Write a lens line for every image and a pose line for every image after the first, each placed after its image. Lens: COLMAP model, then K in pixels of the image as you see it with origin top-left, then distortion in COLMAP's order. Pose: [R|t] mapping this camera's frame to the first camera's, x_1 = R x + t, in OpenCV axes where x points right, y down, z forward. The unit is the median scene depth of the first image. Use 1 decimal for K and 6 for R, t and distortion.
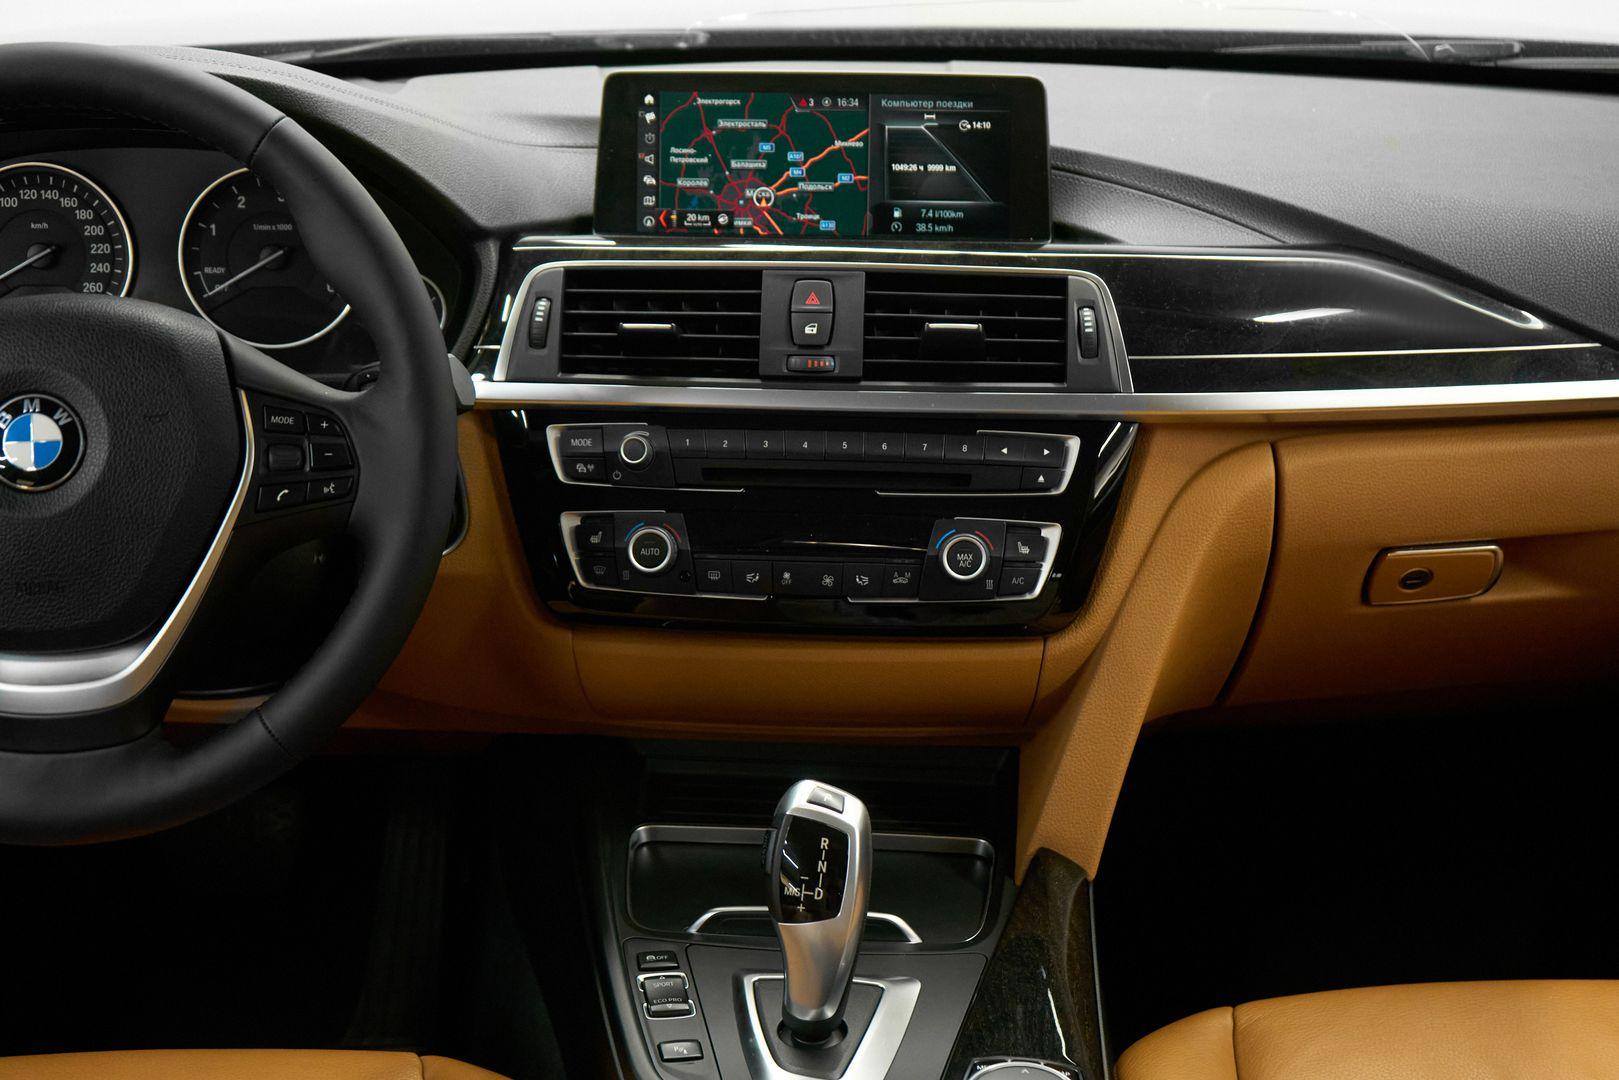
lens RADIAL K [[2427.5, 0, 804.7], [0, 2427.5, 536.4], [0, 0, 1]] dist [0.024517, 0.000000]
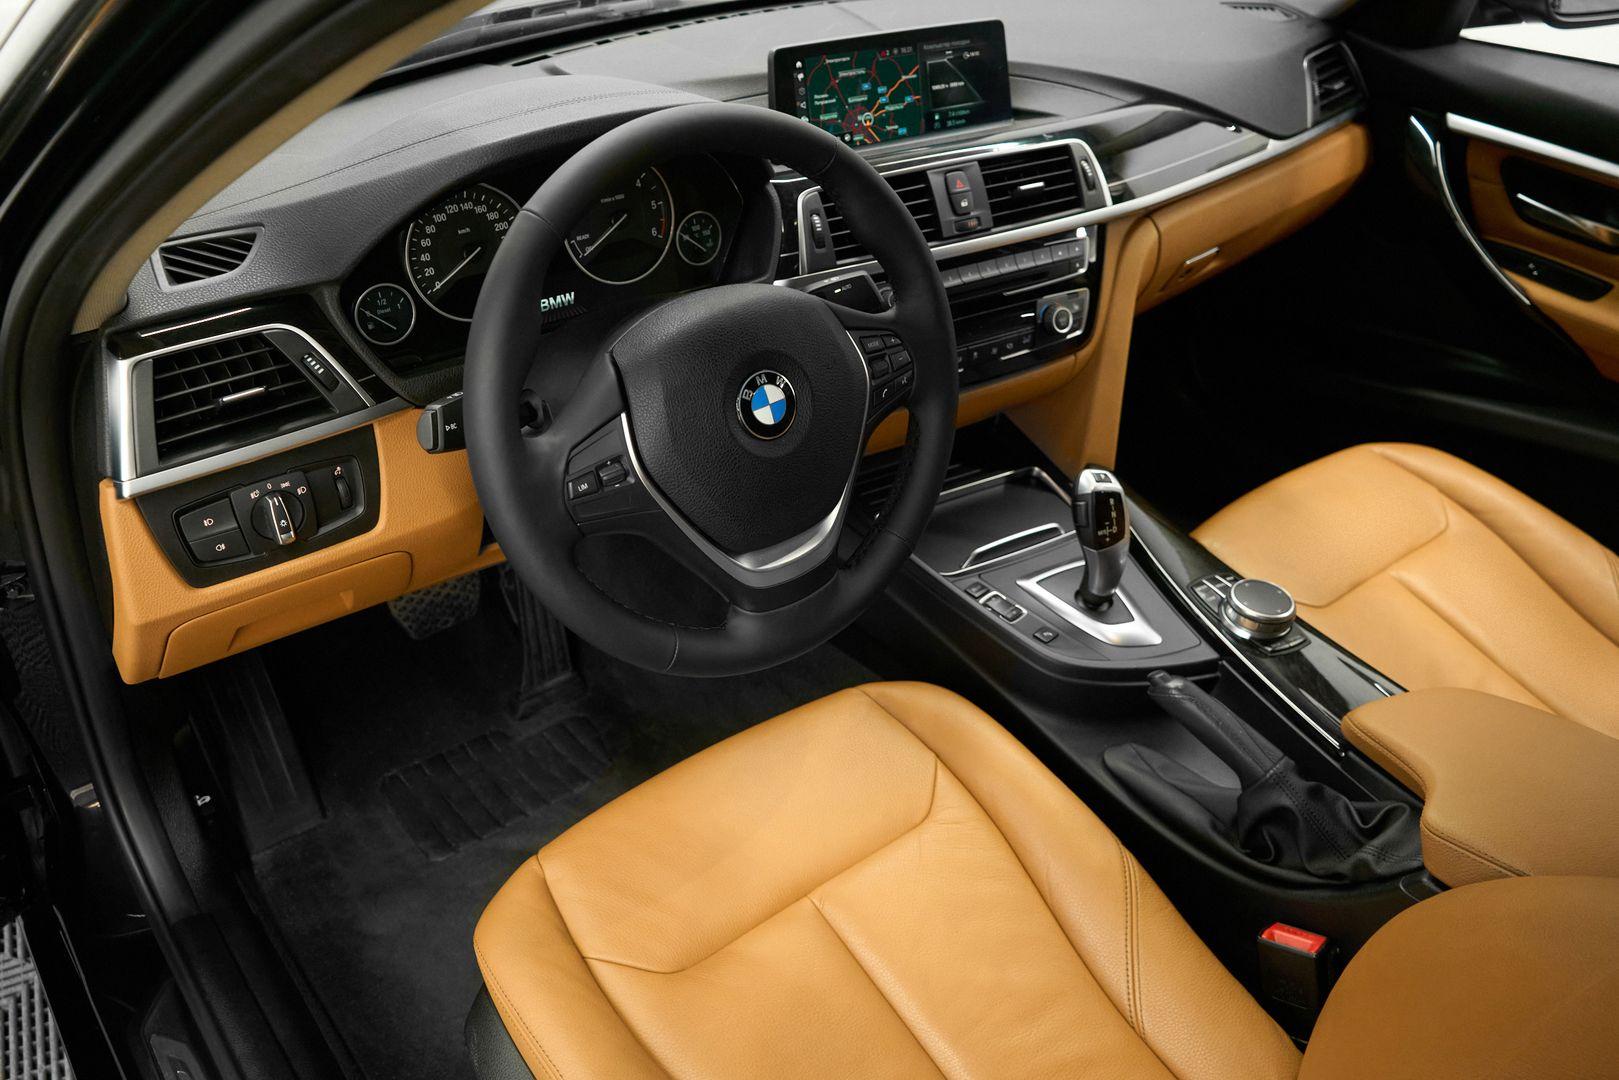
lens RADIAL K [[1313.5, 0, 800.6], [0, 1313.5, 540.5], [0, 0, 1]] dist [-0.004762, 0.013636]
pose [[0.821934, -0.312083, 0.476476, -0.572605], [0.172826, 0.933744, 0.313454, -0.166932], [-0.542730, -0.175291, 0.821411, 0.287307]]
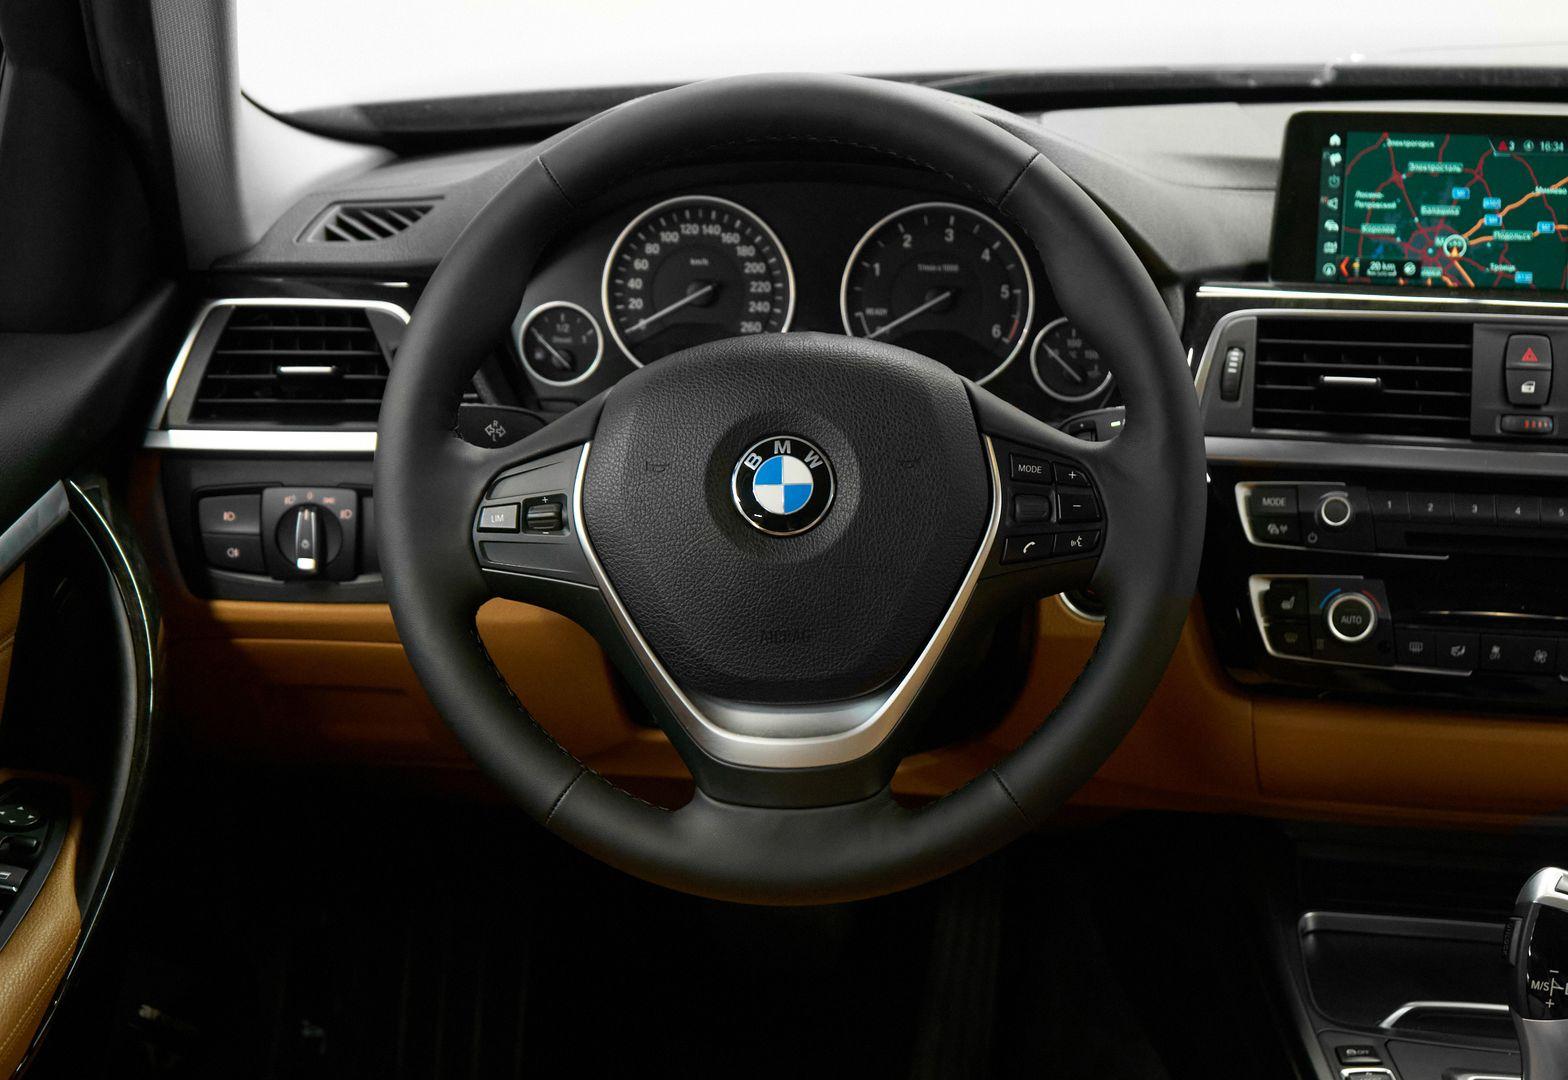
lens RADIAL K [[2676.7, 0, 884.1], [0, 2676.7, 575.2], [0, 0, 1]] dist [0.020511, 0.000000]
pose [[0.996650, 0.029394, -0.076314, -0.161380], [-0.030598, 0.999424, -0.014652, 0.009536], [0.075839, 0.016938, 0.996976, -0.047377]]
